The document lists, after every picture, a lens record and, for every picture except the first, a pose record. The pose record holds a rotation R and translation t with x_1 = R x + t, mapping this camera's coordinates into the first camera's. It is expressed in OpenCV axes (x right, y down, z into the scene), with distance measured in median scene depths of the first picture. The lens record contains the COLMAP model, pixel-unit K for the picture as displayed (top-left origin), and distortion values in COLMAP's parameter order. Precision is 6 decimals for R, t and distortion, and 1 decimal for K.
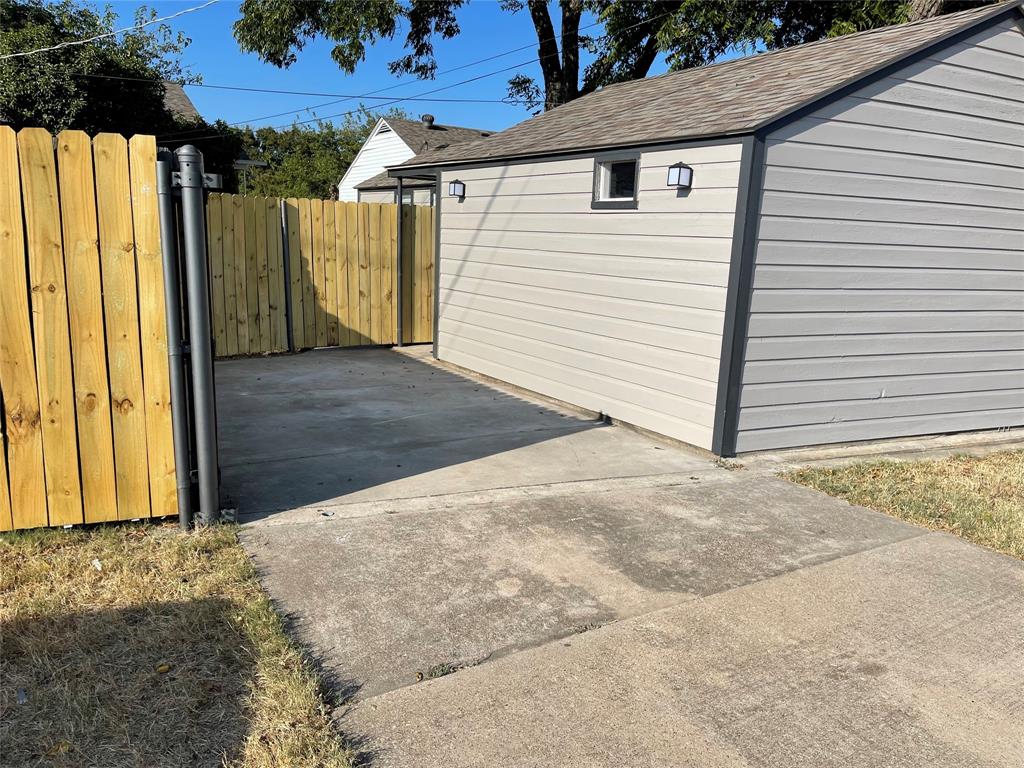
lens RADIAL K [[772.1, 0, 516.0], [0, 772.1, 385.1], [0, 0, 1]] dist [0.065404, -0.089637]
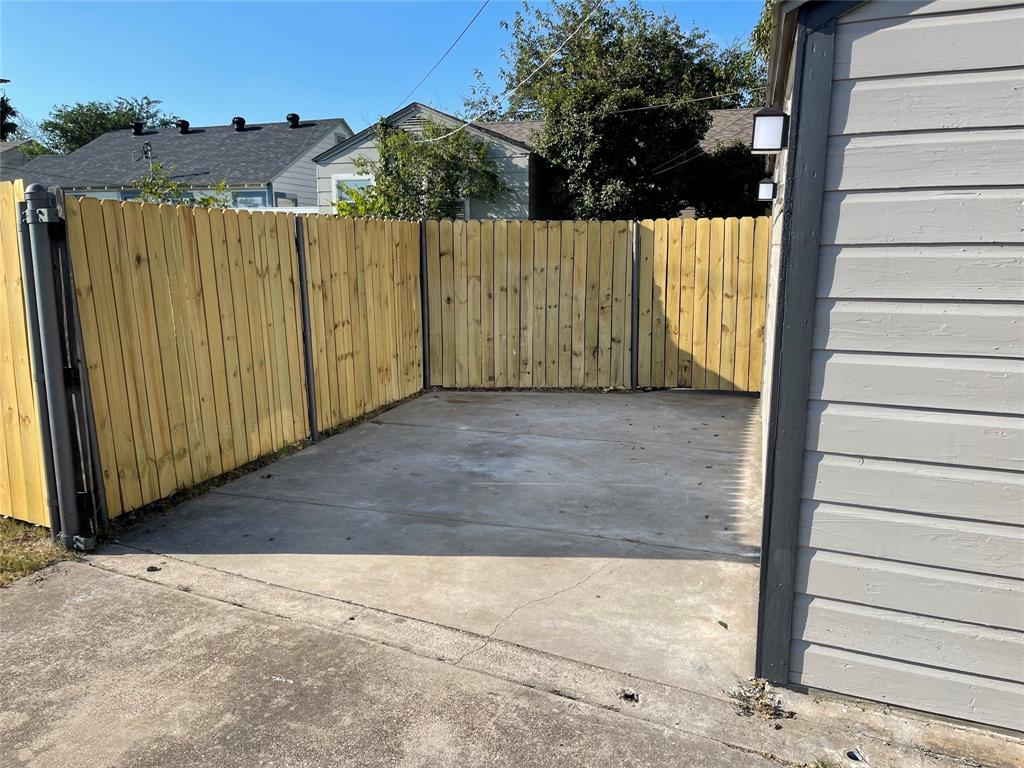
lens RADIAL K [[772.1, 0, 514.1], [0, 772.1, 387.0], [0, 0, 1]] dist [0.065404, -0.089637]
pose [[0.631847, 0.094334, -0.769331, 0.523815], [-0.117363, 0.992766, 0.025341, -0.087902], [0.766156, 0.074279, 0.638348, 0.533683]]
